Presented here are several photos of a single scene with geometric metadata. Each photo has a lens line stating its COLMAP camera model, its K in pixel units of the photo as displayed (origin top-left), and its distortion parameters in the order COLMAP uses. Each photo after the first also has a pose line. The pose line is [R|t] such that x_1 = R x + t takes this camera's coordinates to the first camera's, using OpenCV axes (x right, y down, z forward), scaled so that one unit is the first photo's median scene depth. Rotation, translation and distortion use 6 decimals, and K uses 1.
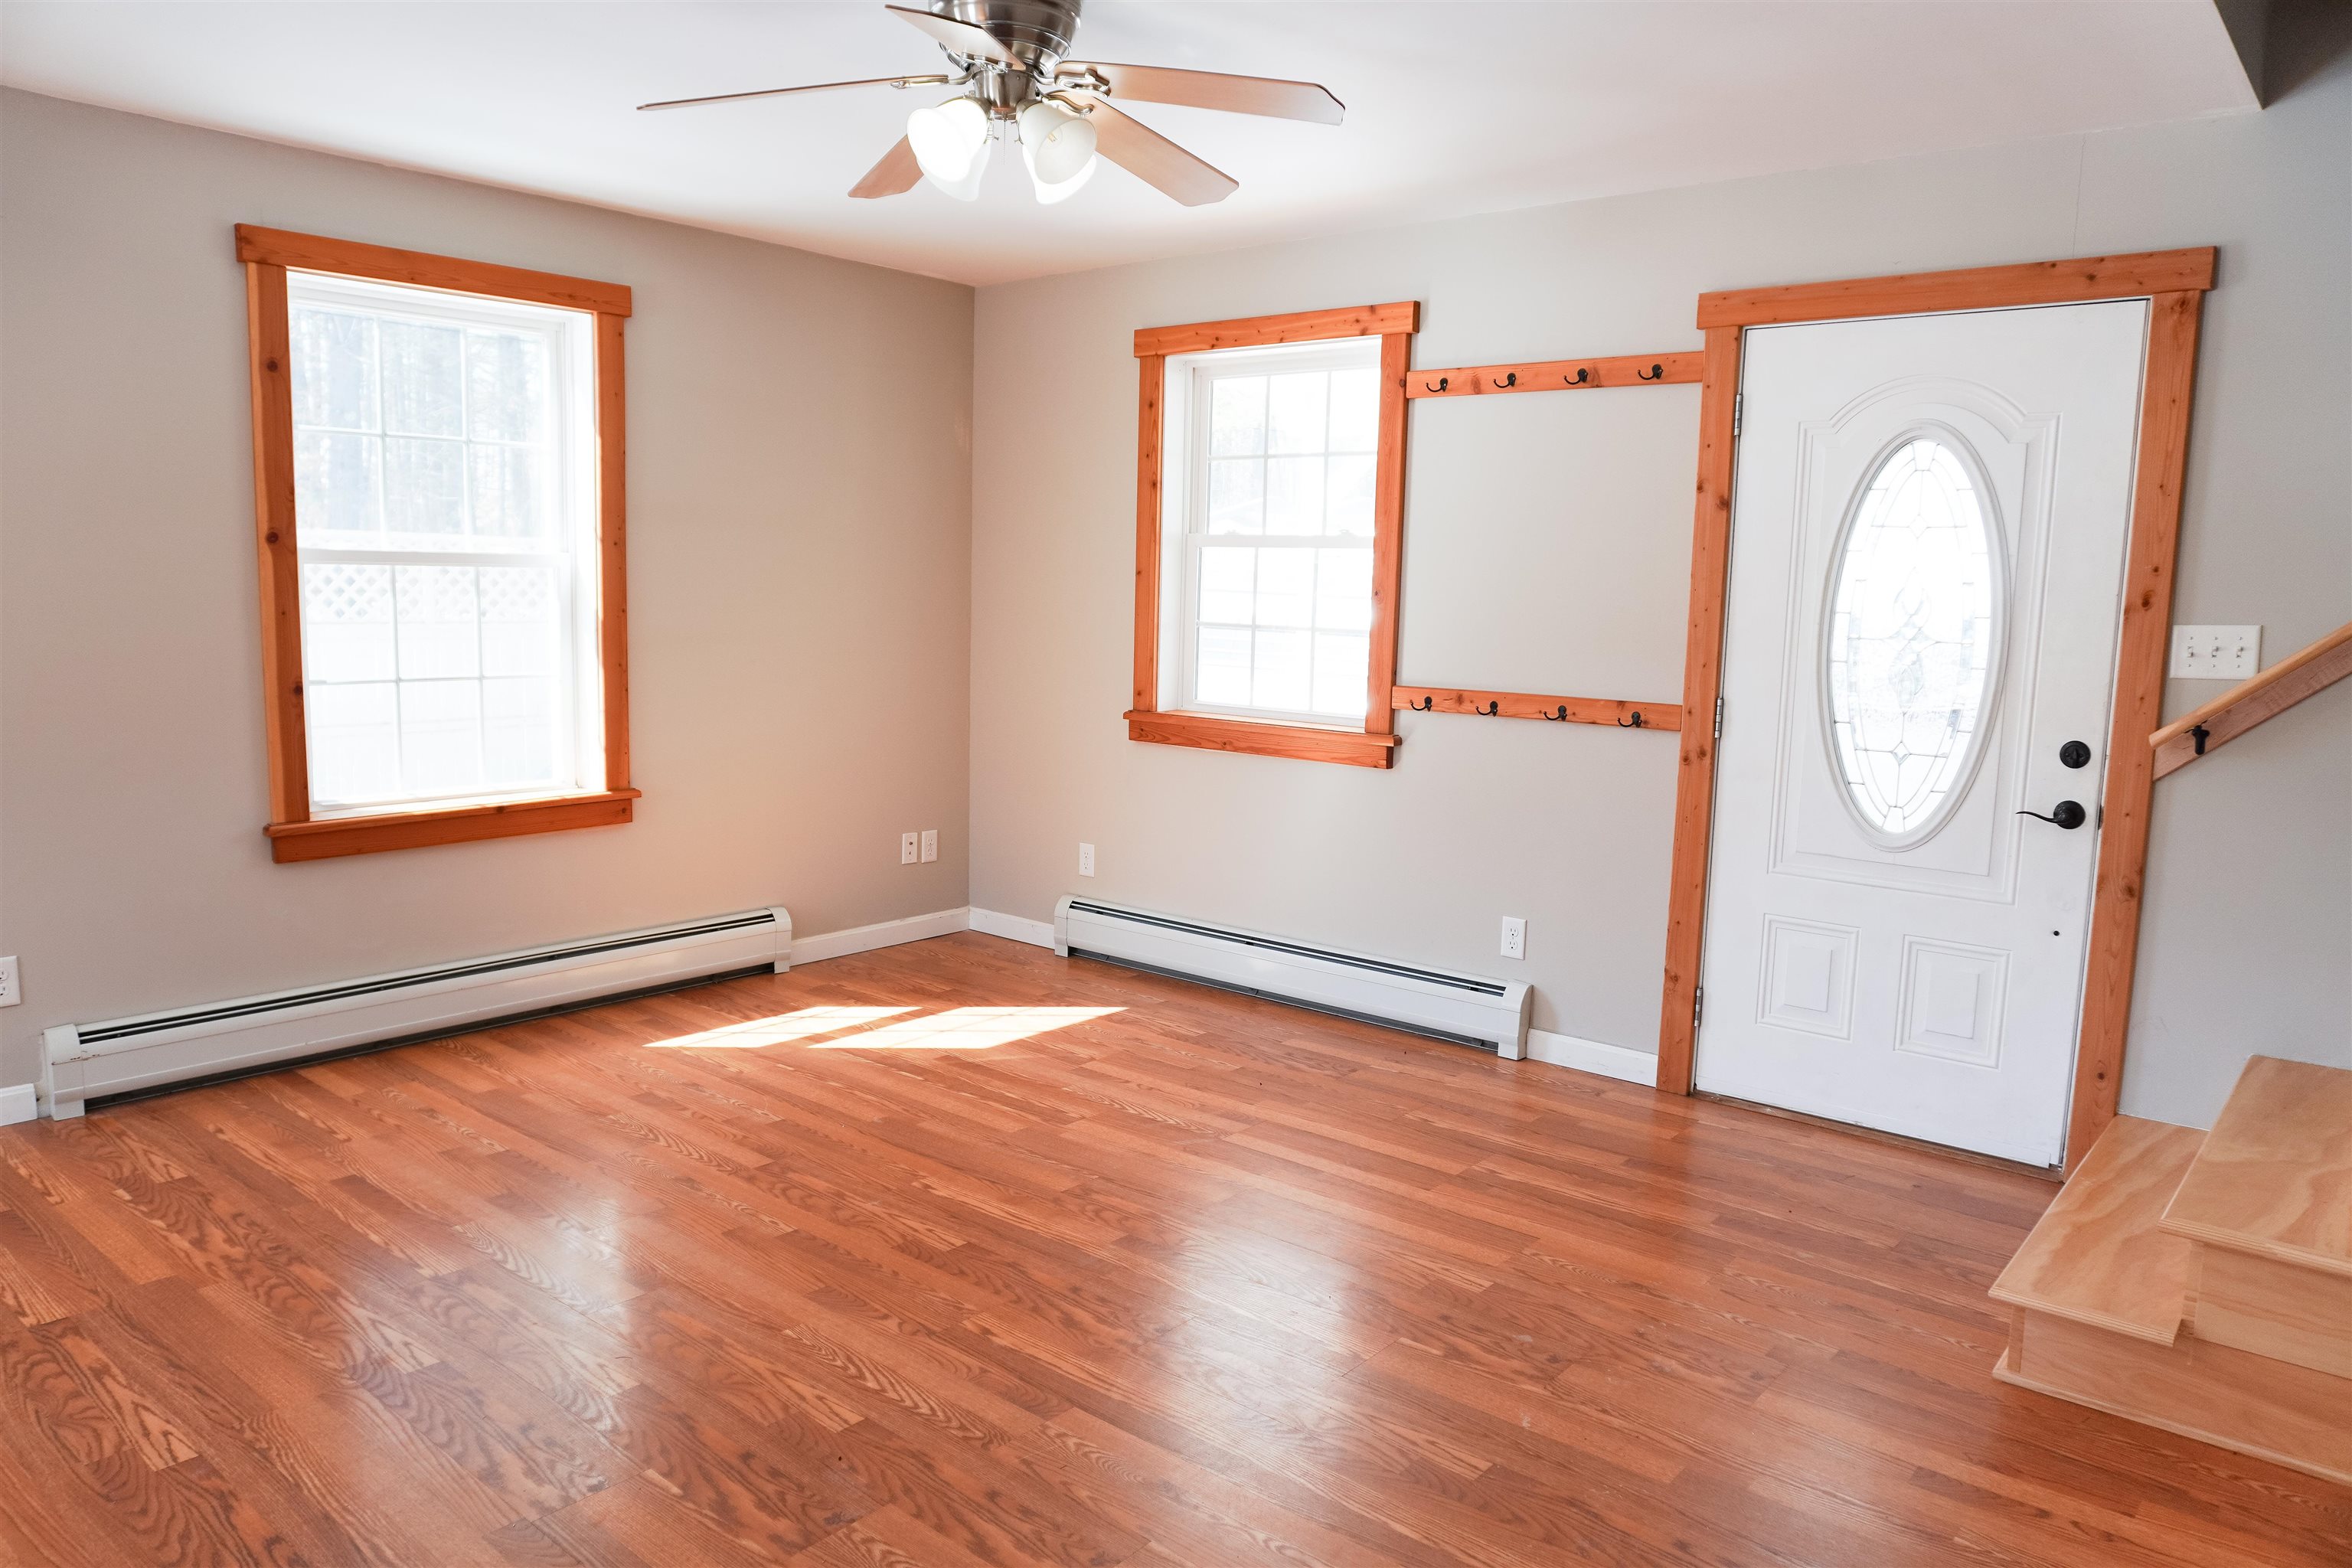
lens RADIAL K [[1573.6, 0, 1183.6], [0, 1573.6, 795.8], [0, 0, 1]] dist [-0.058726, 0.034996]
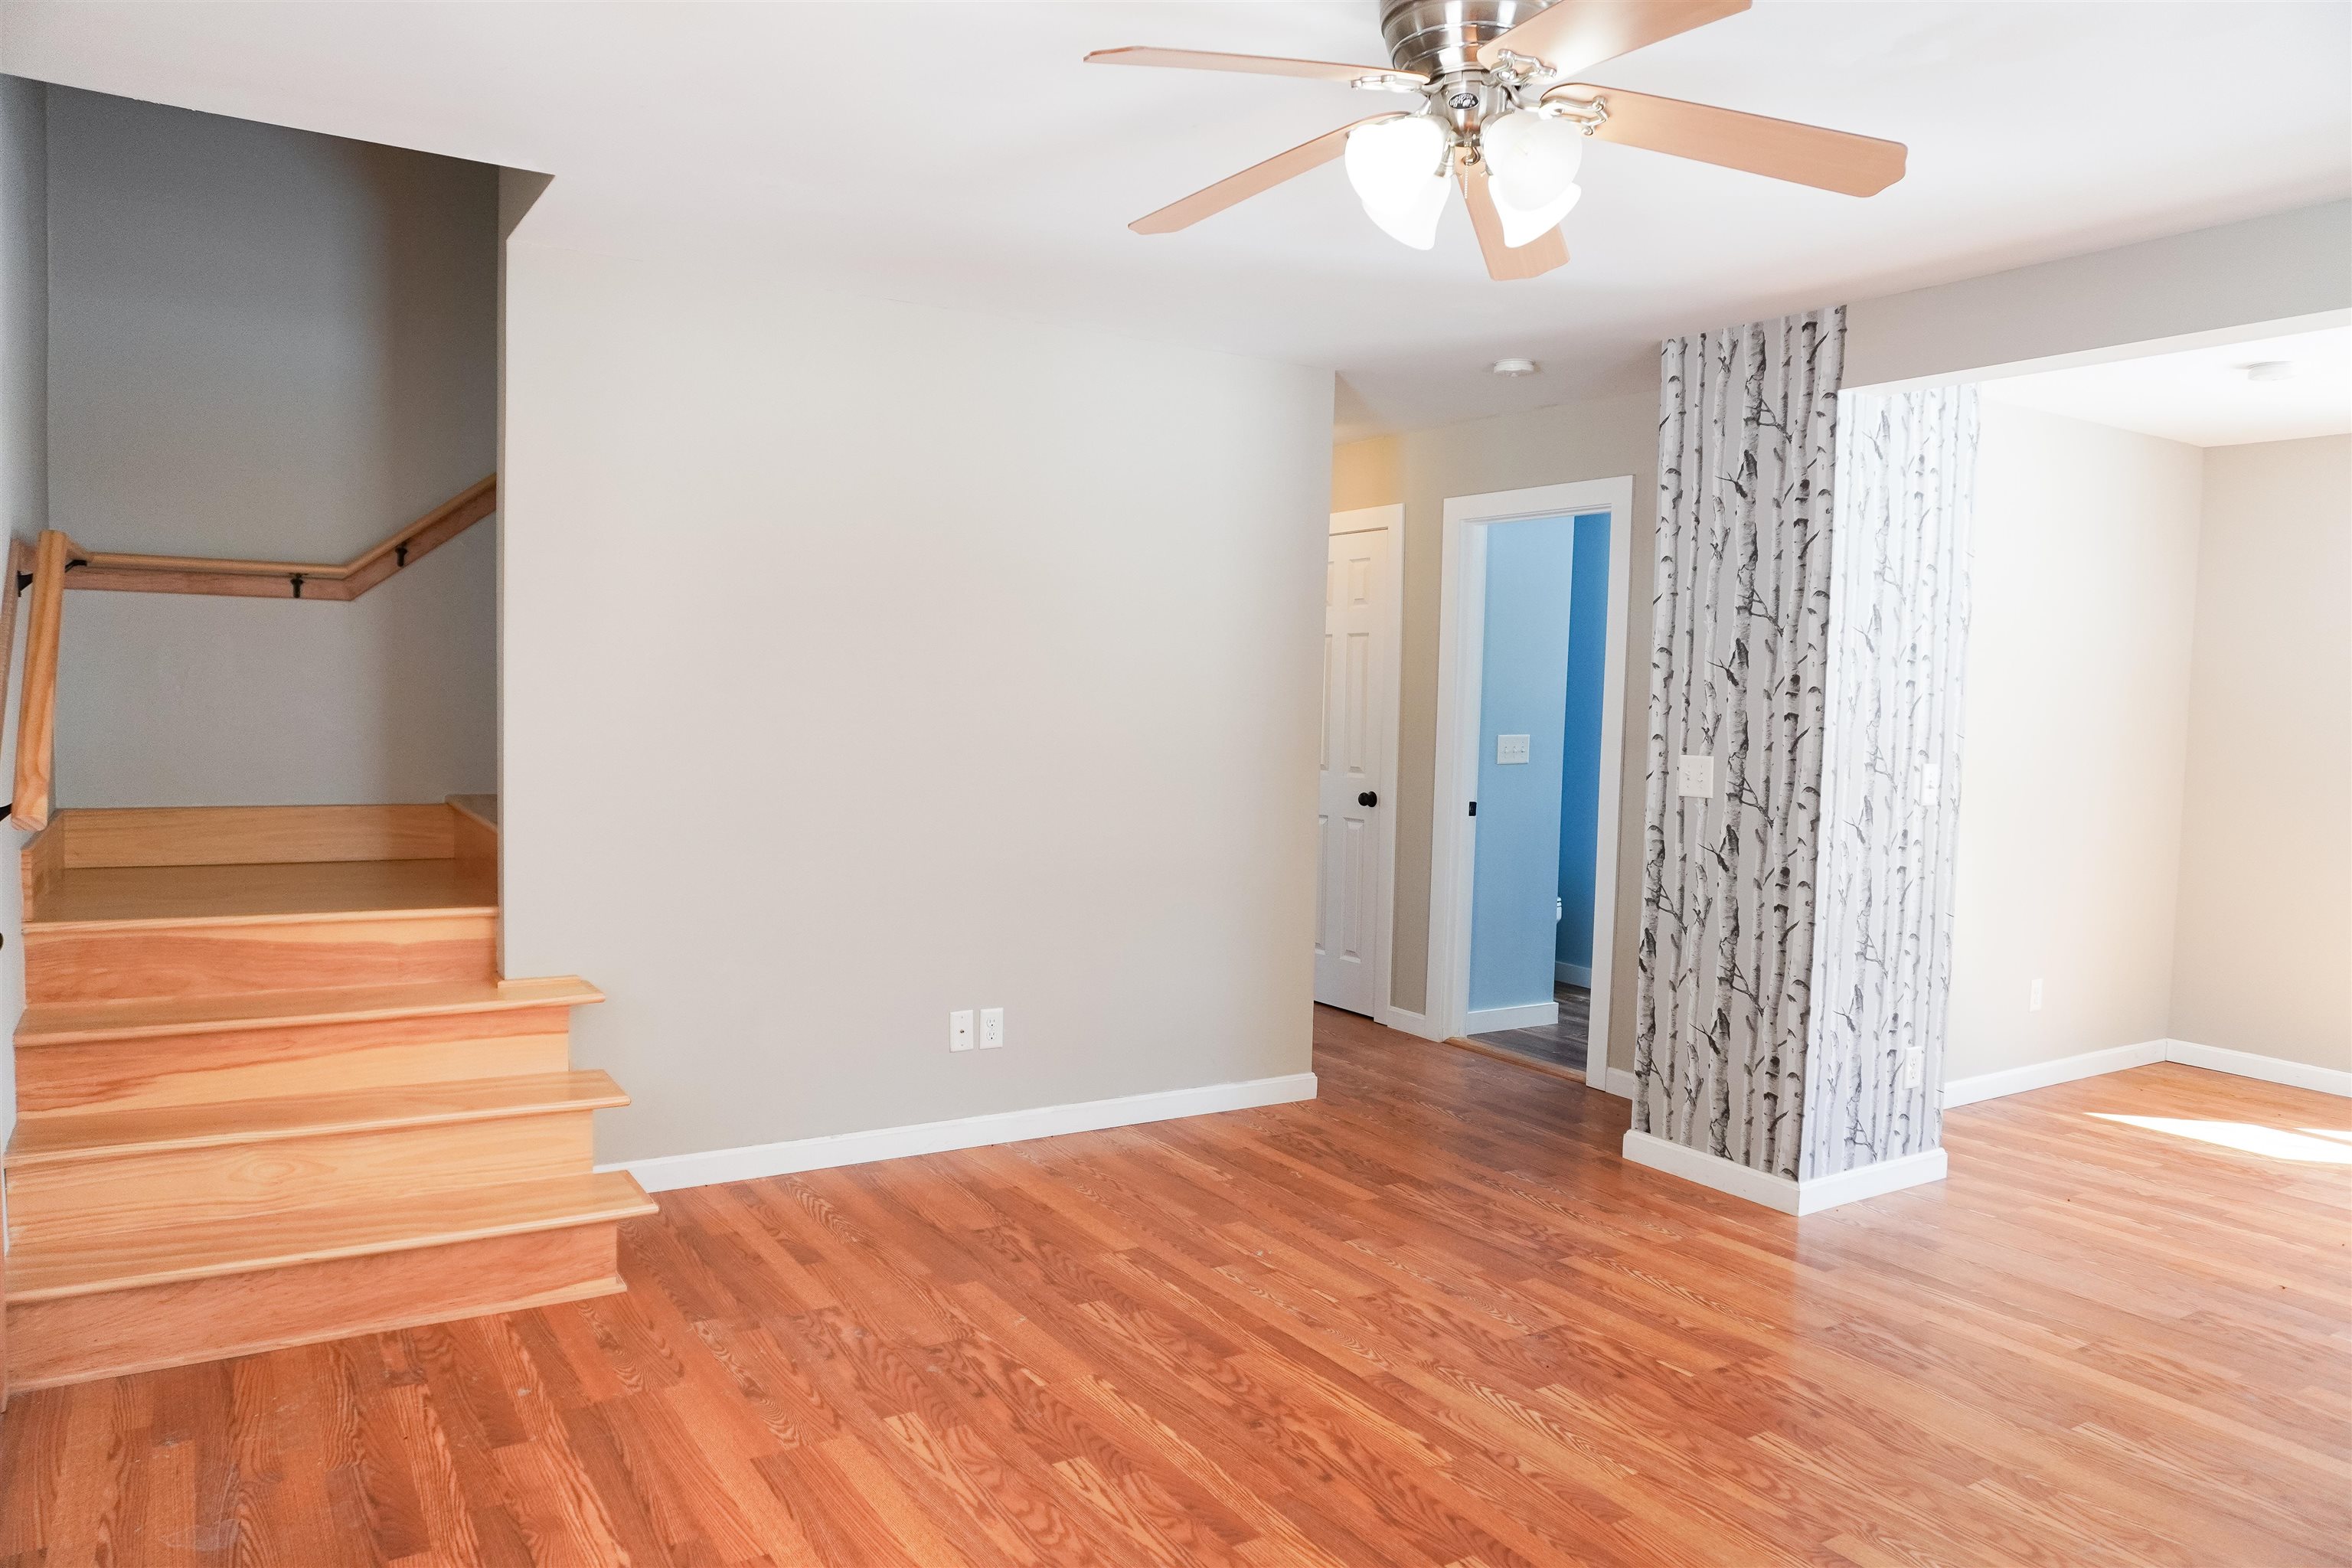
lens RADIAL K [[1573.6, 0, 1181.0], [0, 1573.6, 791.6], [0, 0, 1]] dist [-0.058726, 0.034996]
pose [[-0.949621, -0.069761, 0.305538, -0.186100], [-0.006766, 0.979248, 0.202554, -0.199529], [-0.313328, 0.190282, -0.930386, 1.408424]]
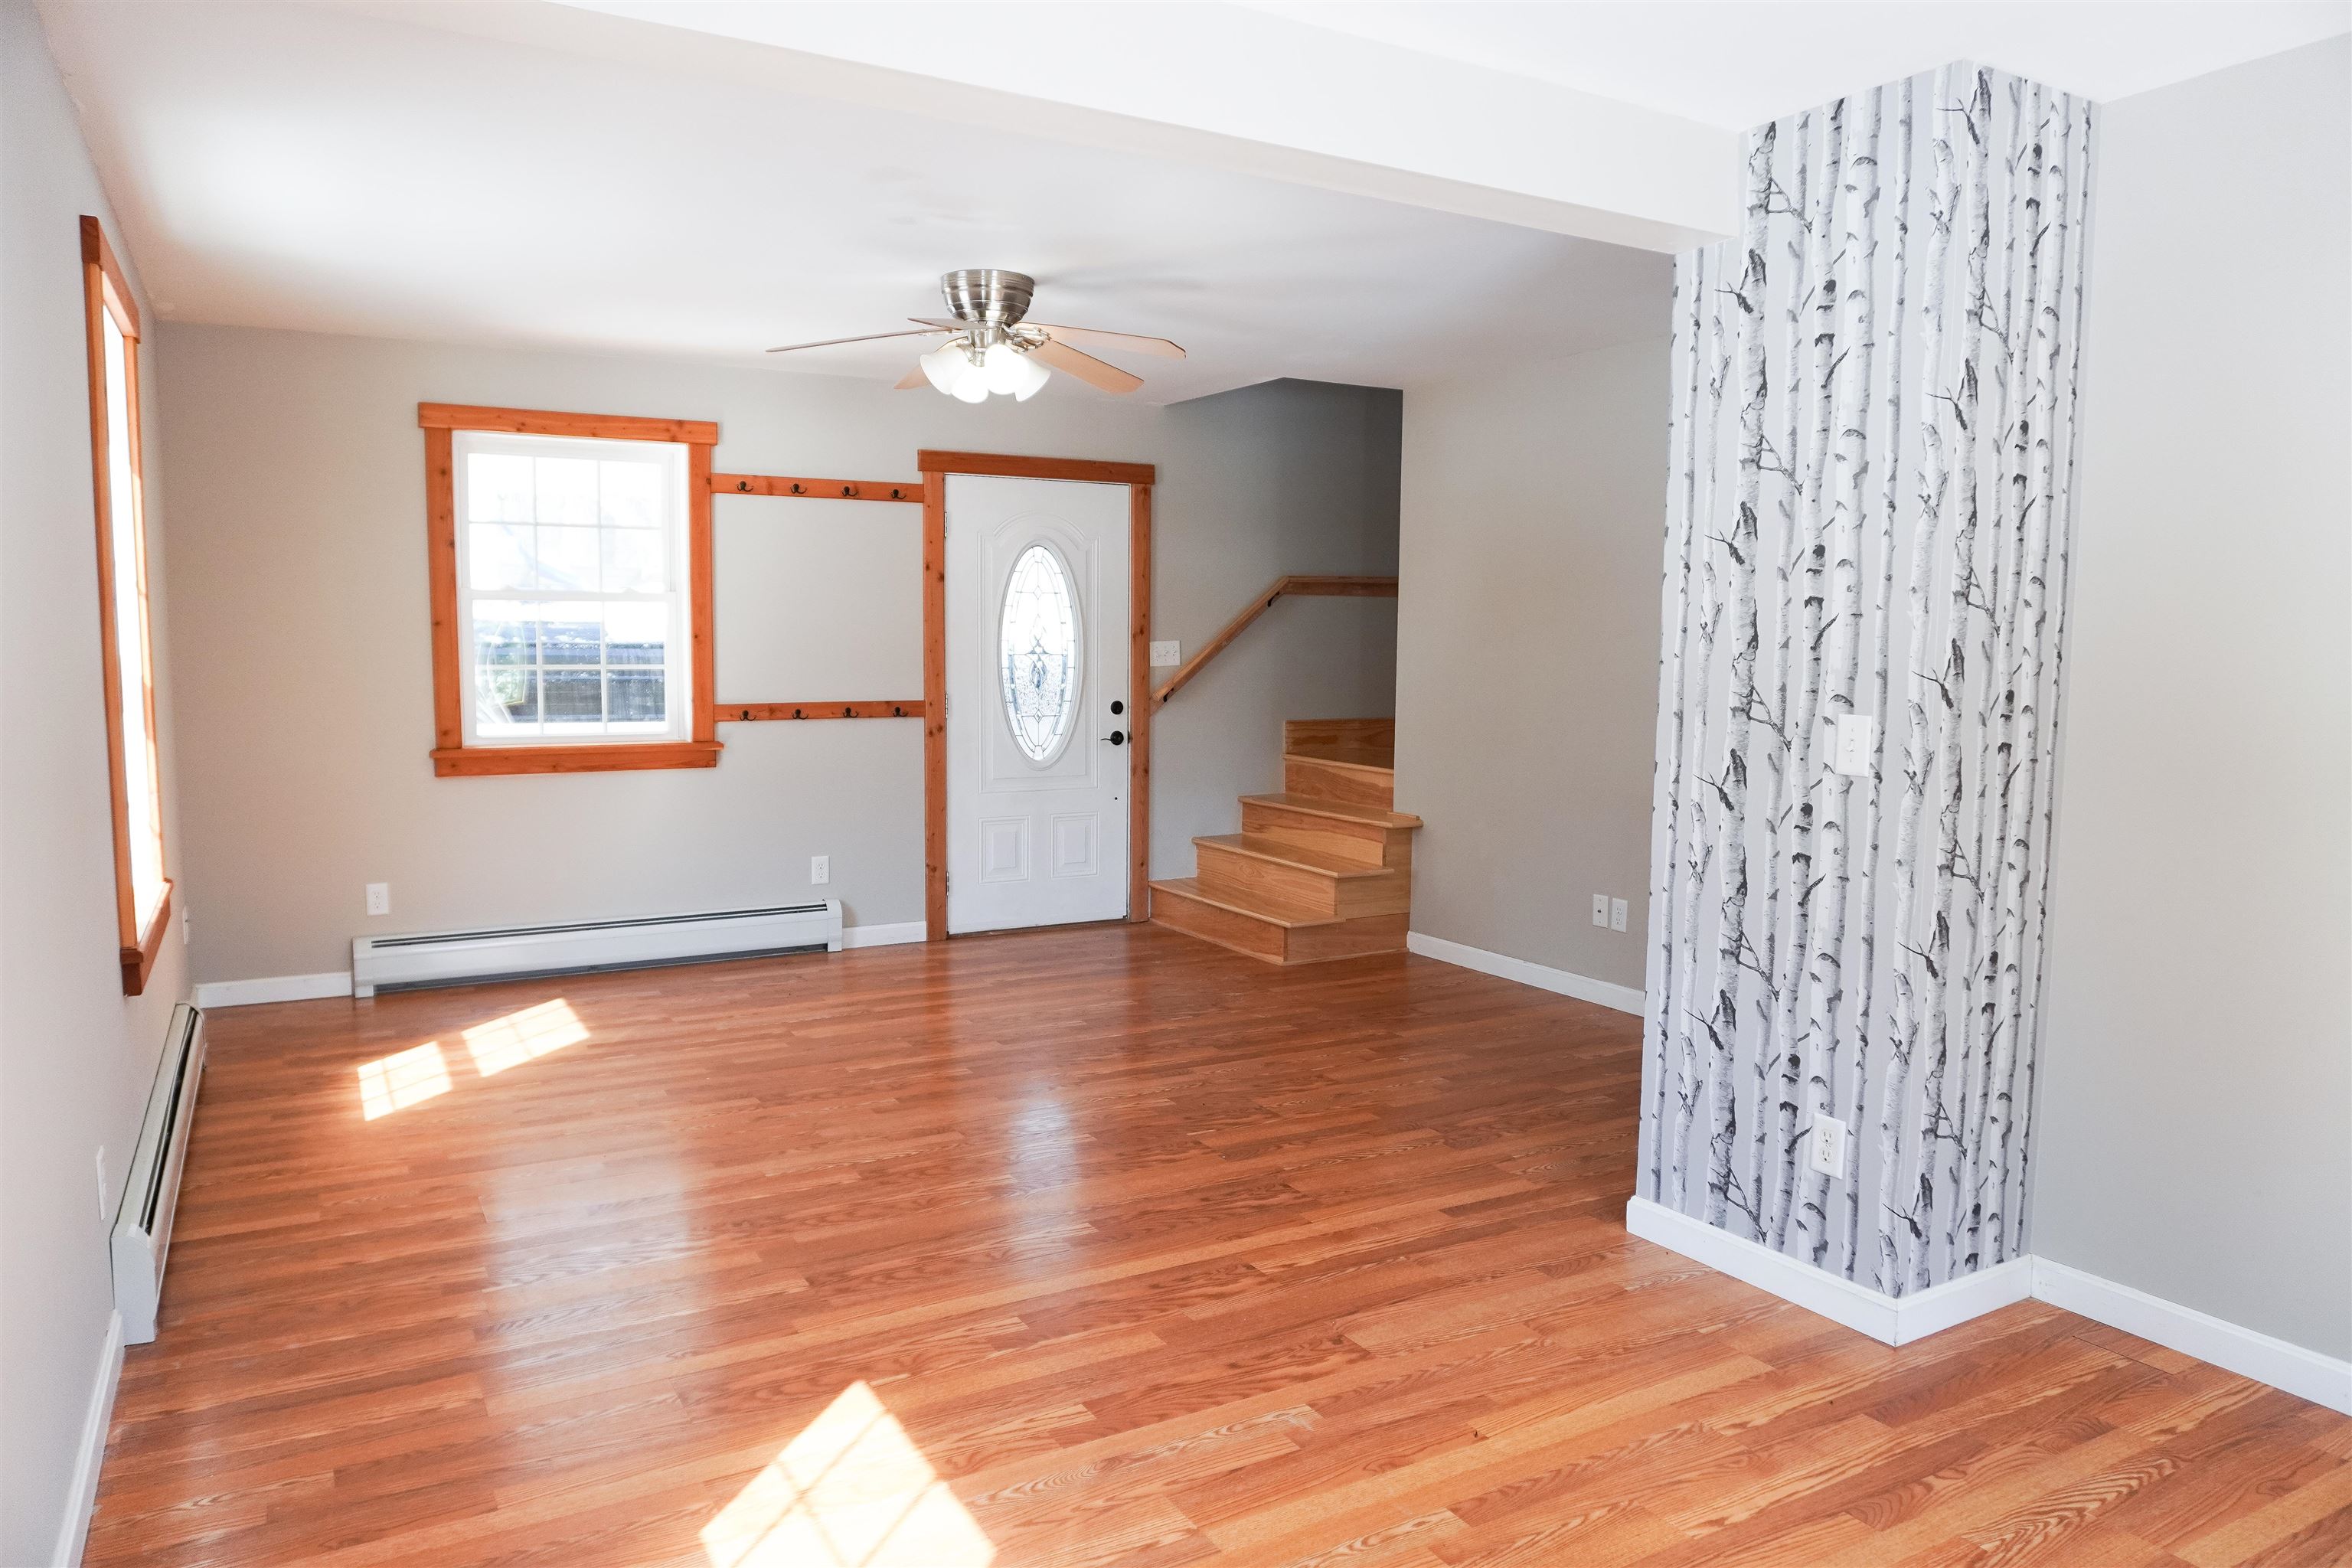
lens RADIAL K [[1573.6, 0, 1178.5], [0, 1573.6, 790.1], [0, 0, 1]] dist [-0.058726, 0.034996]
pose [[0.342515, -0.112953, 0.932698, -1.227020], [0.128409, 0.989059, 0.072623, -0.055214], [-0.930696, 0.094892, 0.353272, 0.206218]]
